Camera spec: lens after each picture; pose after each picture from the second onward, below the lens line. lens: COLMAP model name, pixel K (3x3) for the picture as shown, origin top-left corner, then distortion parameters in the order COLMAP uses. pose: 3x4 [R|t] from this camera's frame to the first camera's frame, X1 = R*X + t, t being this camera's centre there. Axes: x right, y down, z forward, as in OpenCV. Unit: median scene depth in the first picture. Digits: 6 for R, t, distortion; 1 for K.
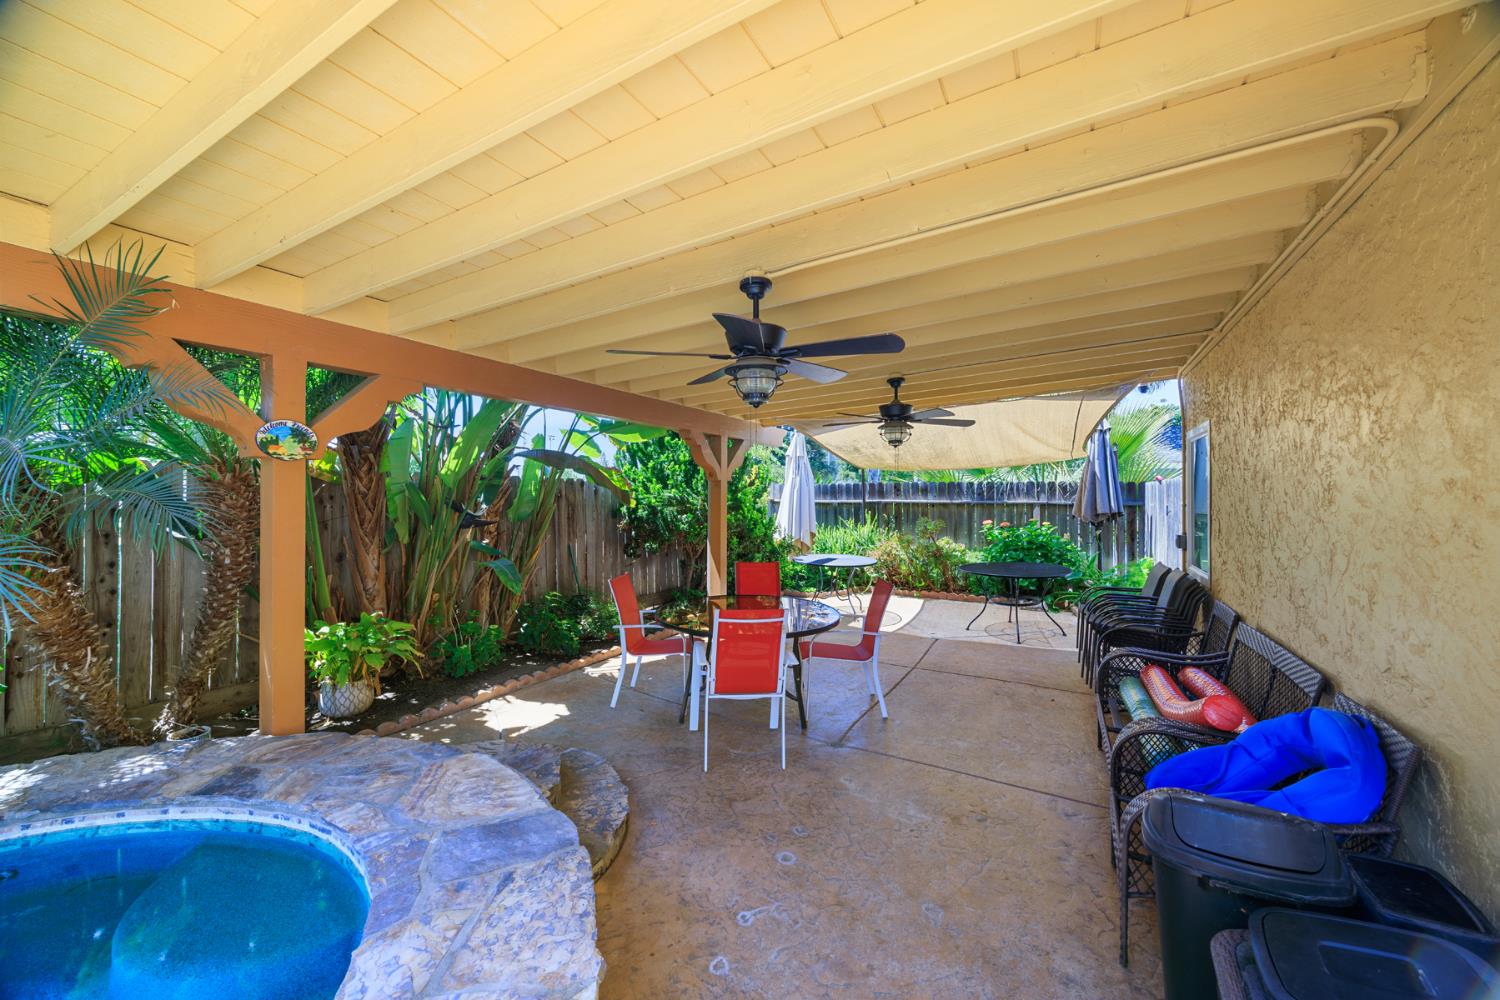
lens RADIAL K [[574.7, 0, 751.0], [0, 574.7, 498.0], [0, 0, 1]] dist [-0.004050, 0.000531]
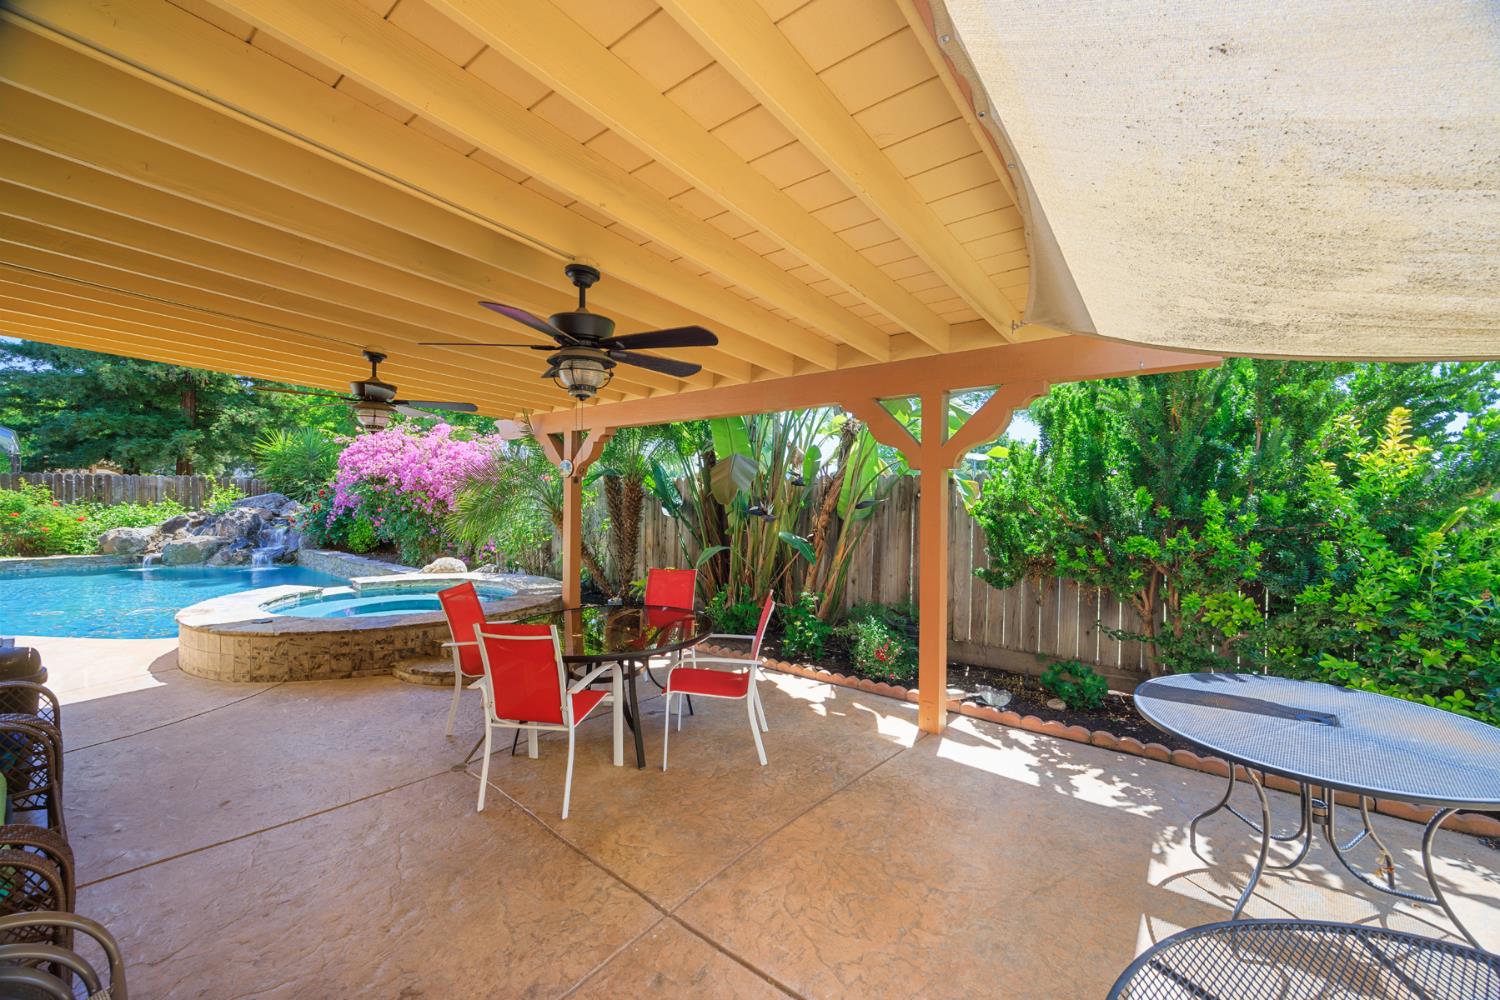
lens RADIAL K [[574.7, 0, 758.3], [0, 574.7, 496.5], [0, 0, 1]] dist [-0.004050, 0.000531]
pose [[-0.163323, 0.001531, -0.986571, 1.189661], [-0.008434, 0.999960, 0.002949, -0.001425], [0.986537, 0.008803, -0.163304, 1.996201]]
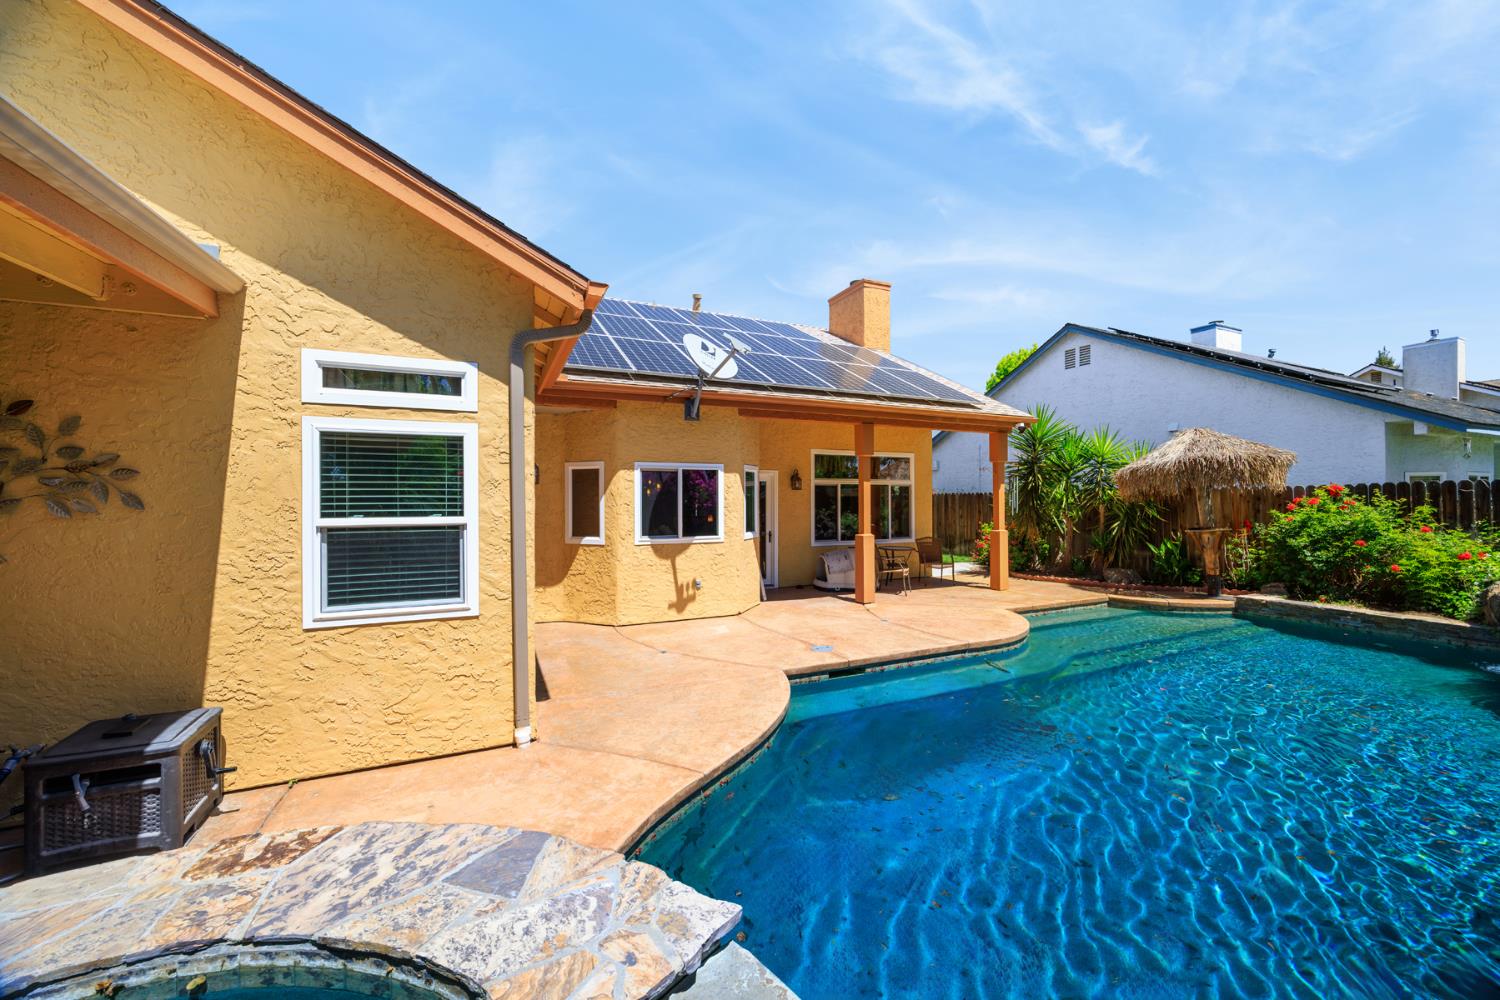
lens RADIAL K [[574.7, 0, 760.0], [0, 574.7, 497.4], [0, 0, 1]] dist [-0.004050, 0.000531]
pose [[-0.806743, 0.004767, 0.590884, -1.123810], [0.001785, 0.999983, -0.005631, -0.026752], [-0.590900, -0.003488, -0.806737, 0.198986]]
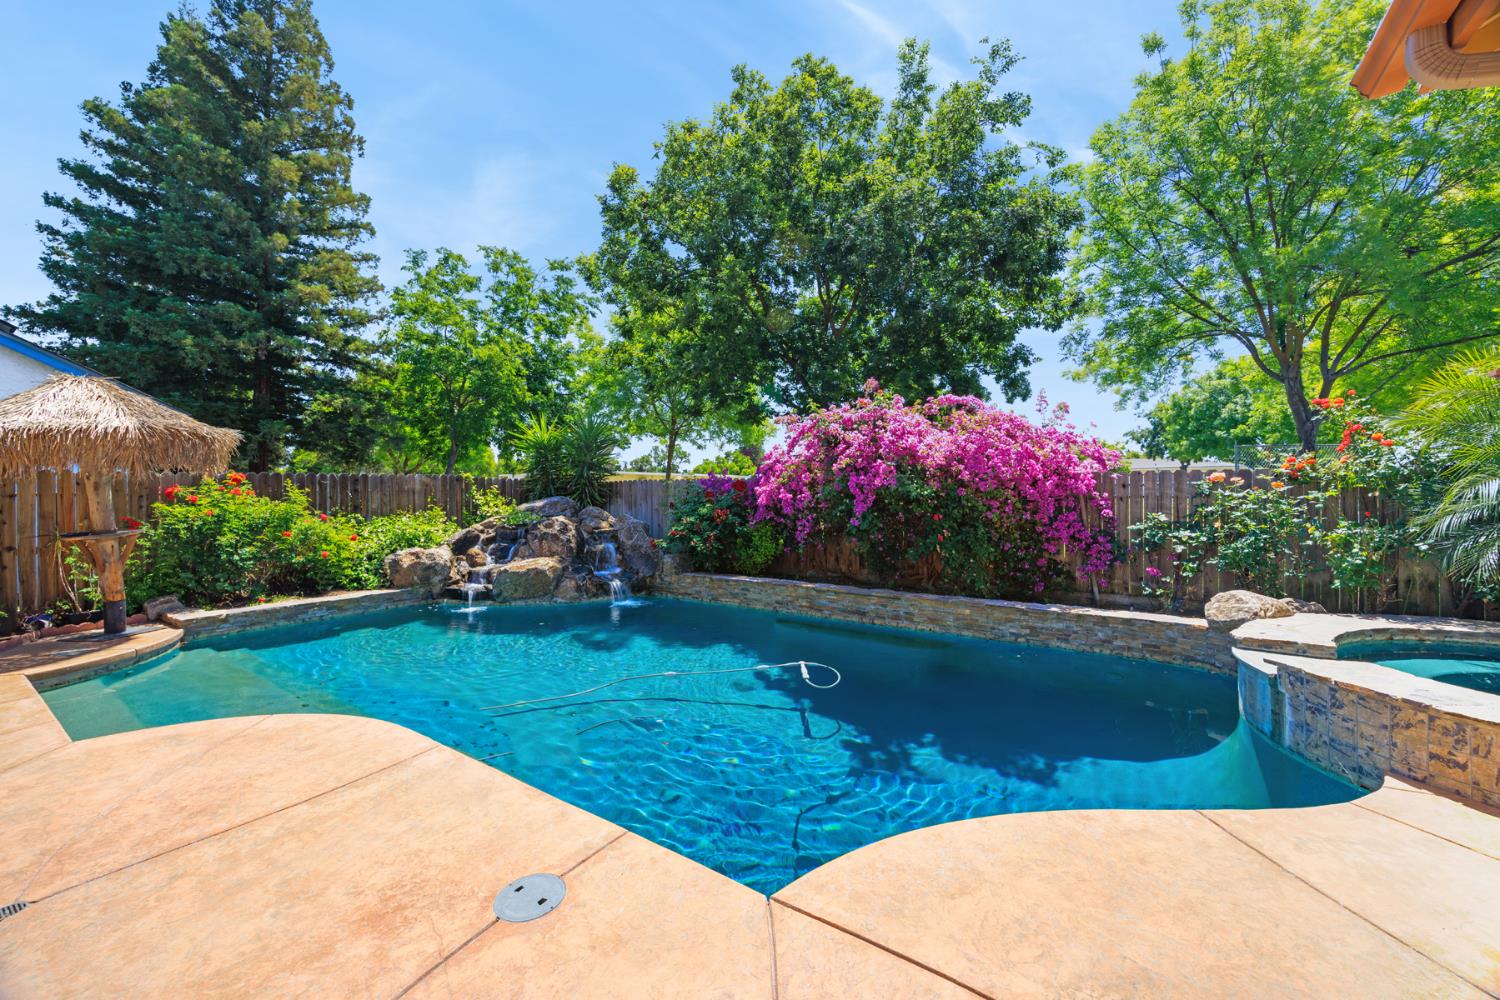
lens RADIAL K [[574.7, 0, 758.1], [0, 574.7, 491.5], [0, 0, 1]] dist [-0.004050, 0.000531]
pose [[-0.087503, -0.000318, -0.996164, 0.589169], [0.006745, 0.999977, -0.000912, -0.000108], [0.996141, -0.006799, -0.087499, -1.247501]]
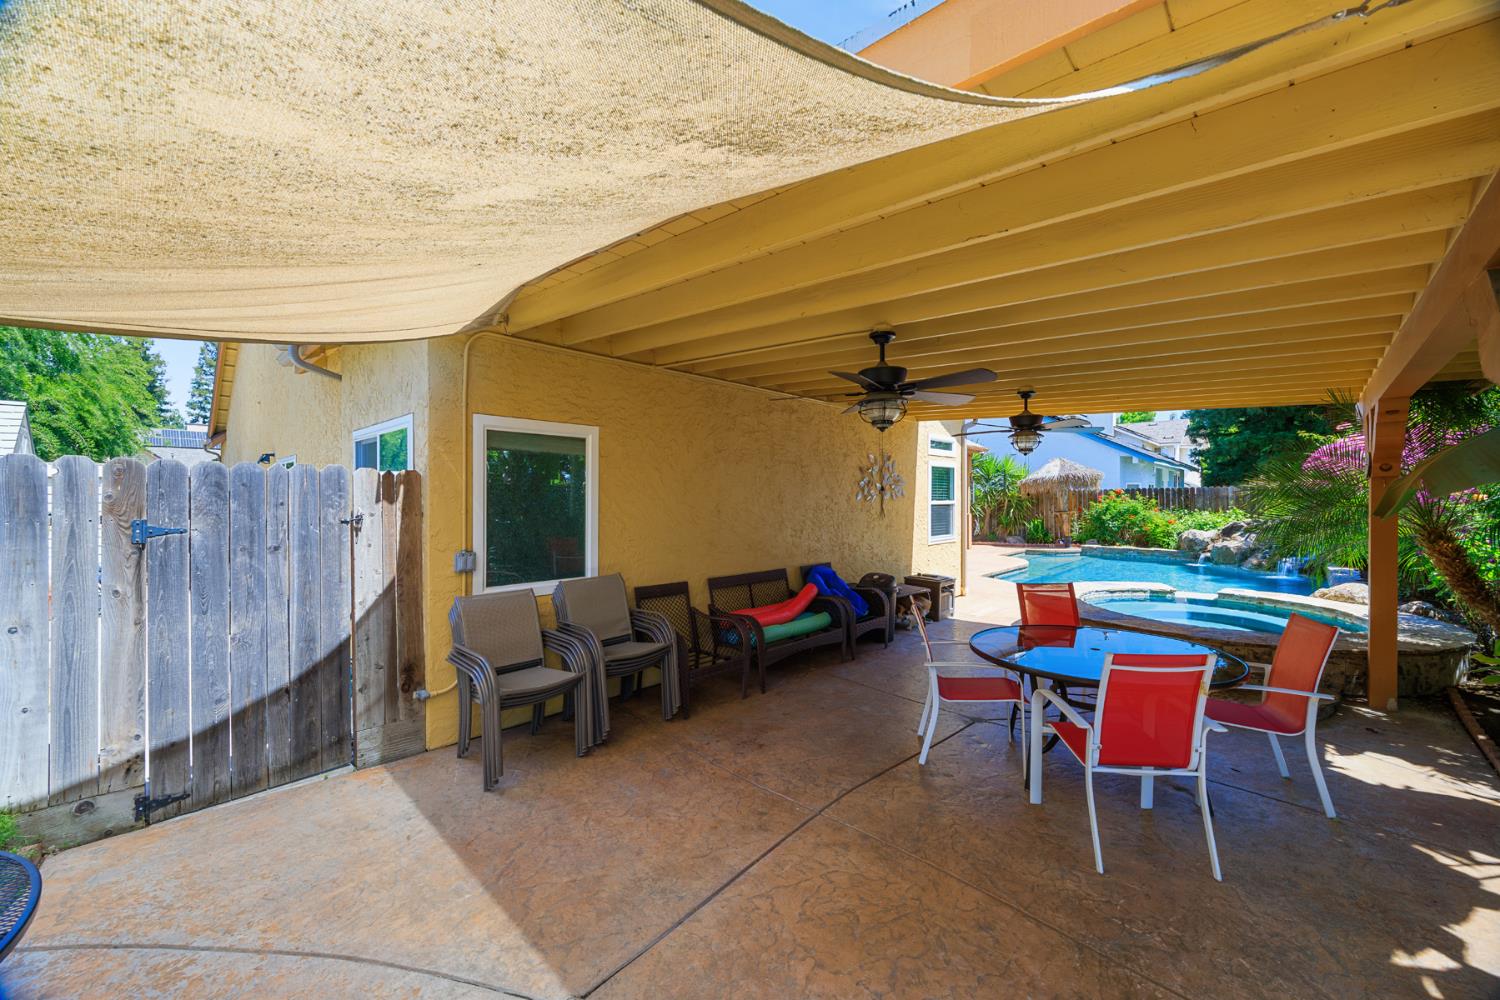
lens RADIAL K [[574.7, 0, 752.2], [0, 574.7, 497.5], [0, 0, 1]] dist [-0.004050, 0.000531]
pose [[-0.967826, -0.000353, 0.251620, 0.371698], [-0.000511, 1.000000, -0.000563, -0.008879], [-0.251620, -0.000673, -0.967826, 2.734063]]
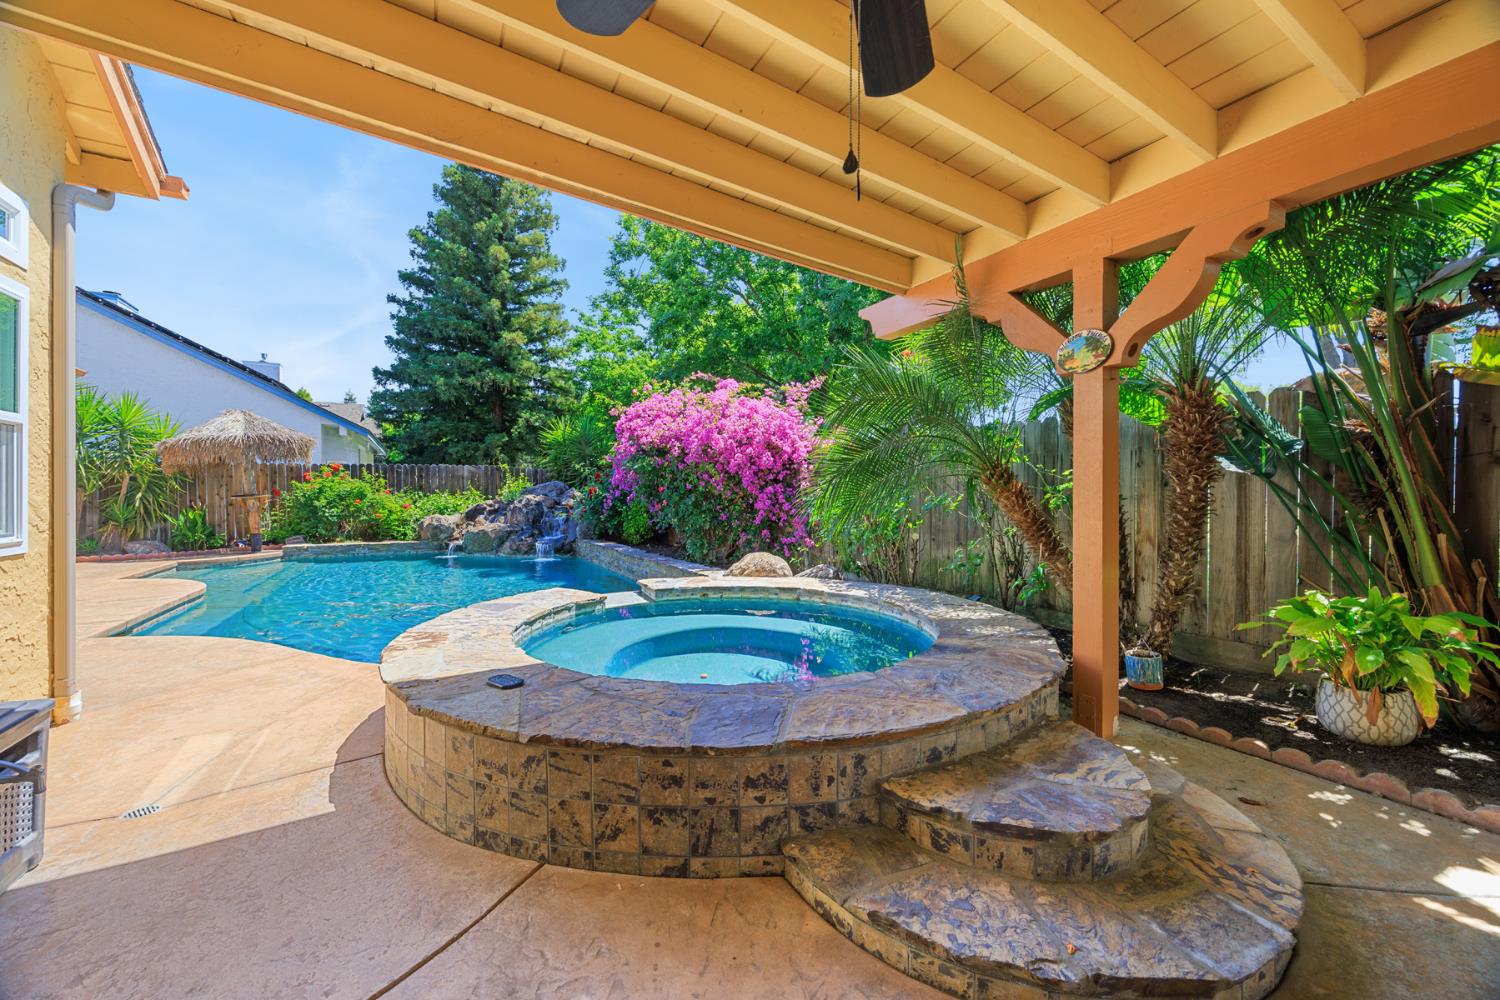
lens RADIAL K [[574.7, 0, 756.6], [0, 574.7, 493.7], [0, 0, 1]] dist [-0.004050, 0.000531]
pose [[-0.512661, 0.000002, -0.858591, 0.272379], [0.002186, 0.999997, -0.001304, 0.129931], [0.858588, -0.002545, -0.512660, 0.988912]]
